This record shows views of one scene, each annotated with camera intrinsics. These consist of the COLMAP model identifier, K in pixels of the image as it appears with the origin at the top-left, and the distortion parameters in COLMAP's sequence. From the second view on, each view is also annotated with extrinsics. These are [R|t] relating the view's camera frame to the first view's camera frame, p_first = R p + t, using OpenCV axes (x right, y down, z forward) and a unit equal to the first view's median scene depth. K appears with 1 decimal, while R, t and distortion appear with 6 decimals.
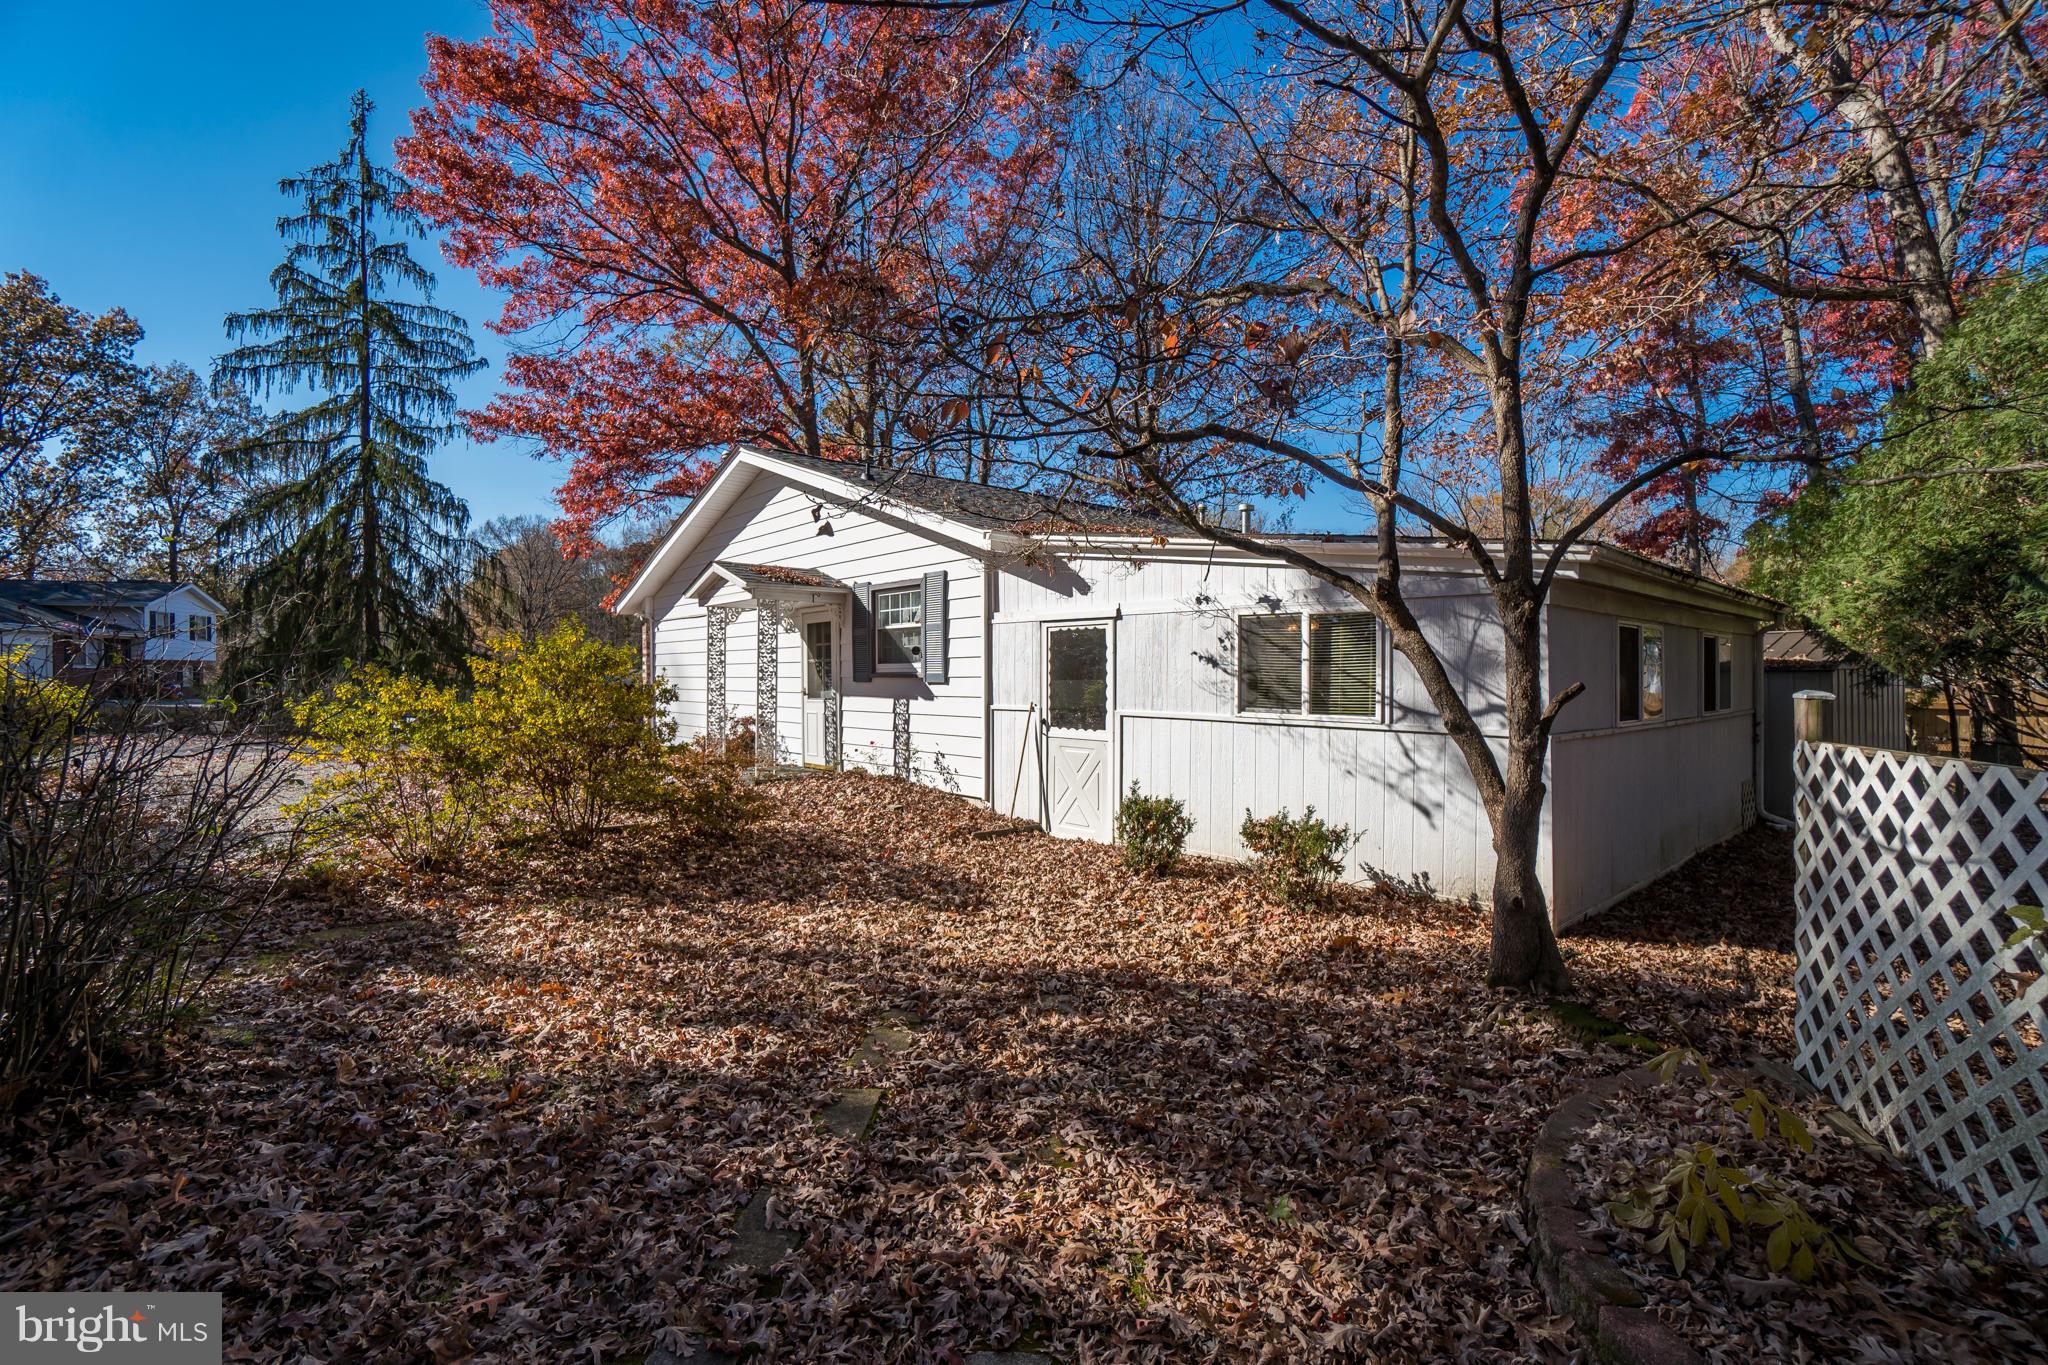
lens RADIAL K [[905.9, 0, 1017.2], [0, 905.9, 711.1], [0, 0, 1]] dist [-0.024885, 0.000026]
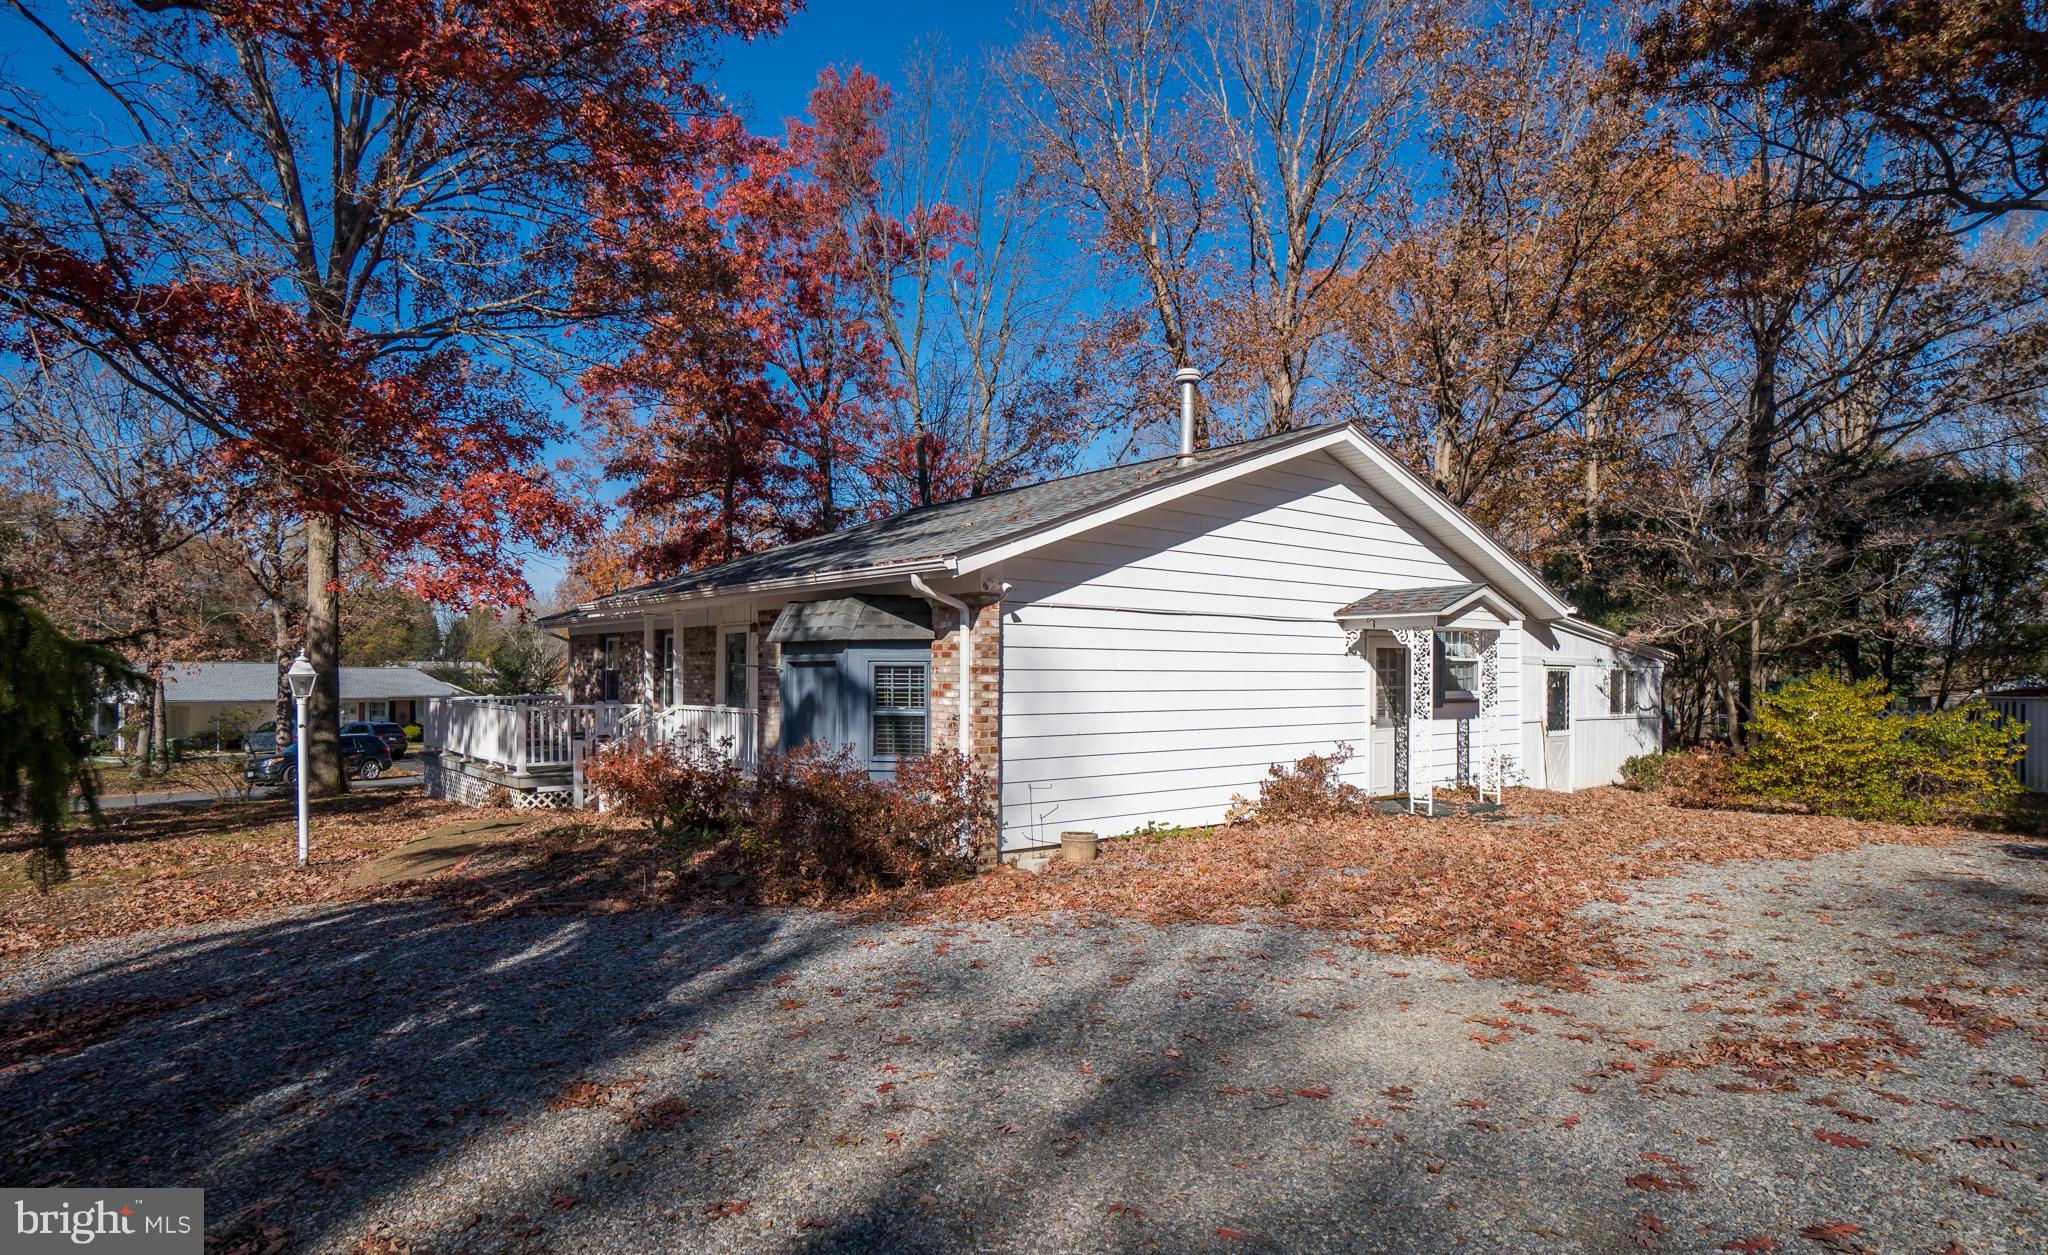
lens RADIAL K [[1147.8, 0, 1022.1], [0, 1147.8, 679.4], [0, 0, 1]] dist [-0.005879, 0.000139]
pose [[-0.004819, -0.008125, 0.999955, -2.043631], [0.032608, 0.999434, 0.008277, -0.122861], [-0.999457, 0.032646, -0.004551, 1.980512]]
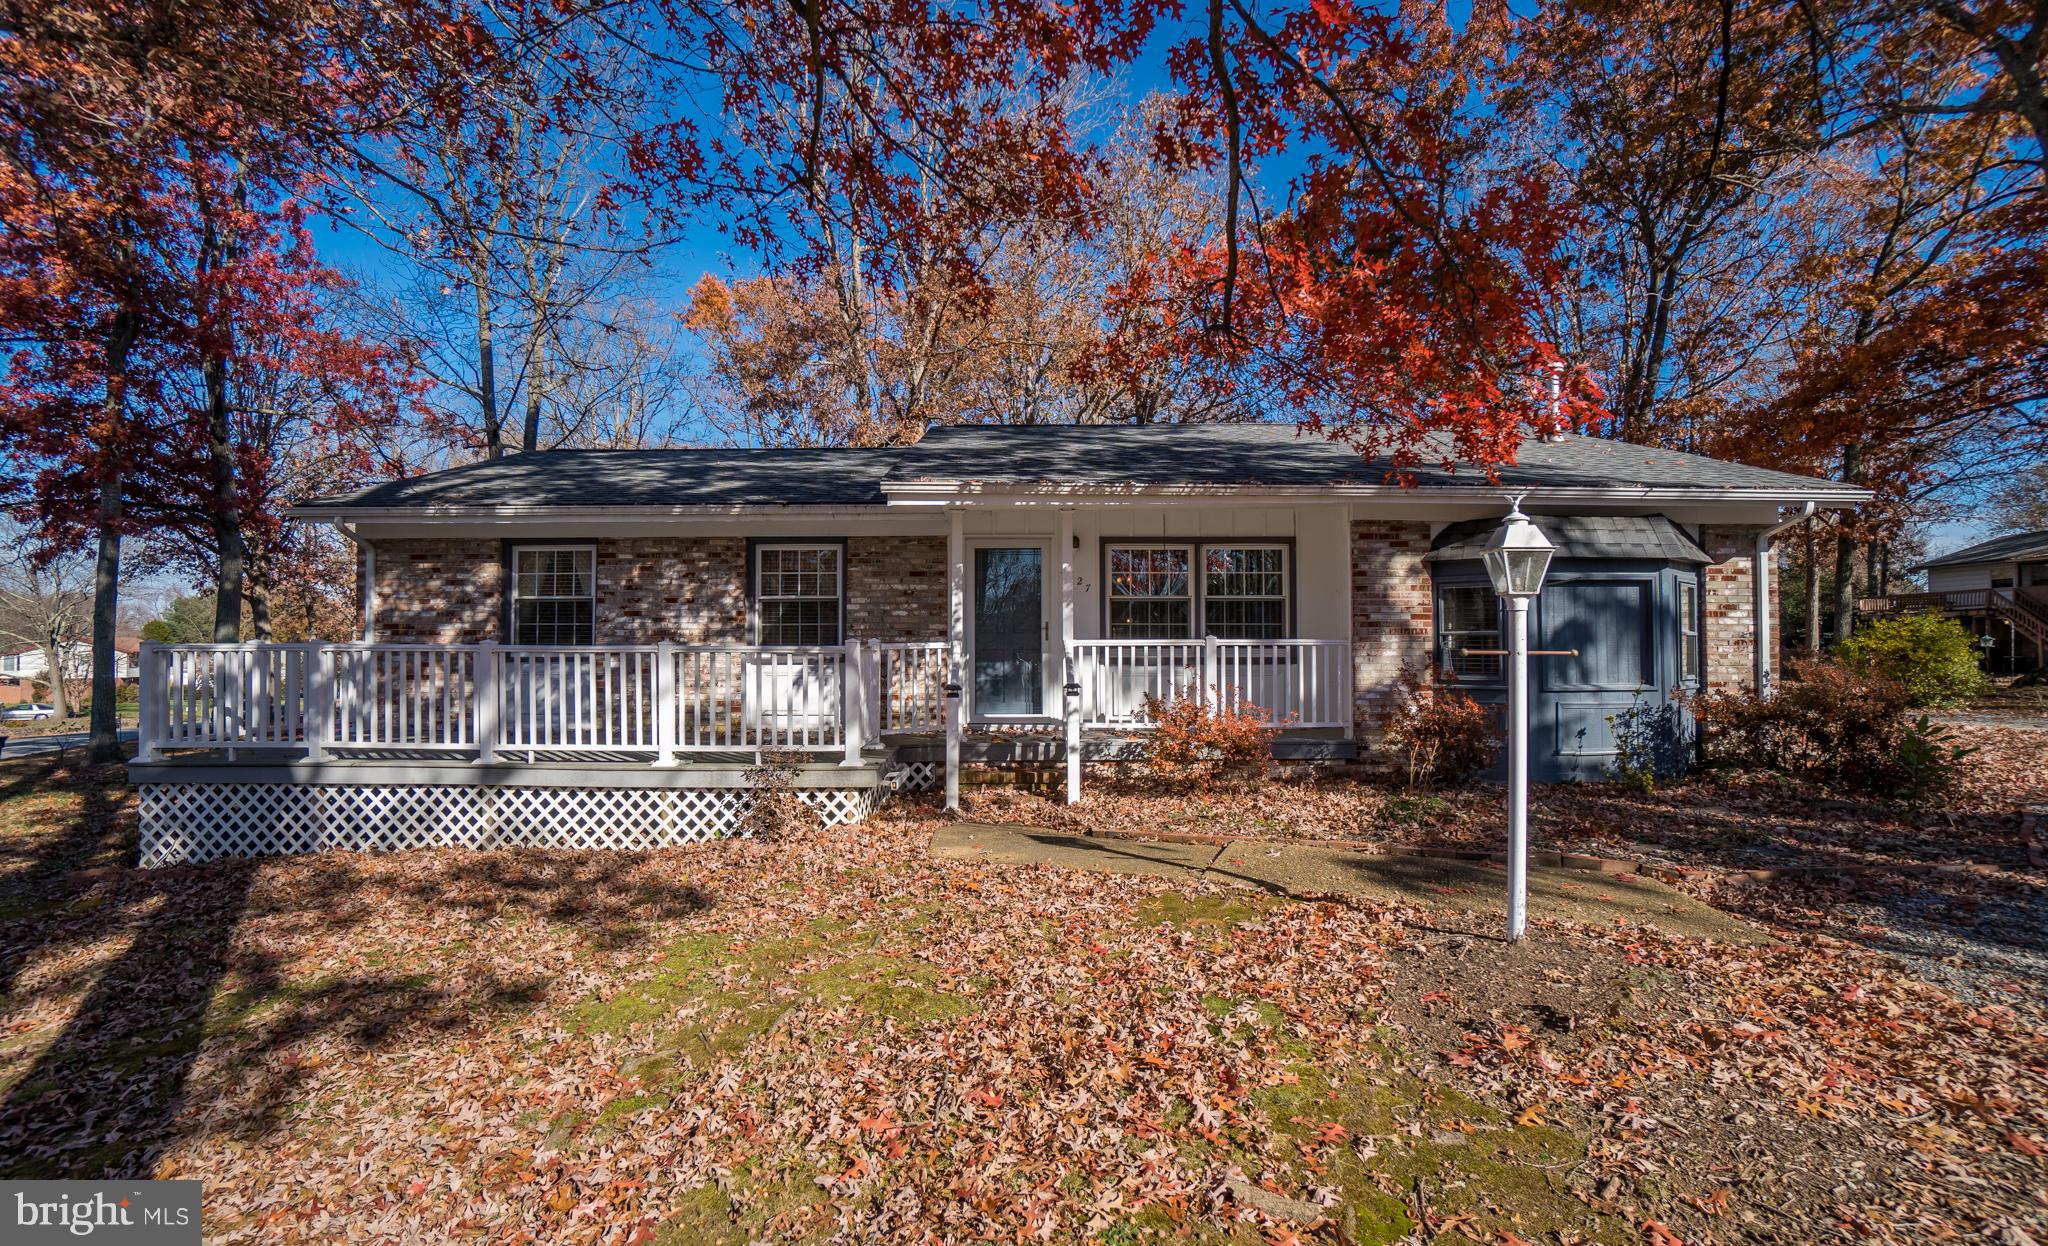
lens RADIAL K [[913.8, 0, 1025.9], [0, 913.8, 645.7], [0, 0, 1]] dist [-0.044279, 0.000414]
pose [[-0.786095, -0.001653, 0.618103, -0.776689], [0.022354, 0.999266, 0.031102, -0.113342], [-0.617701, 0.038266, -0.785481, 3.424022]]
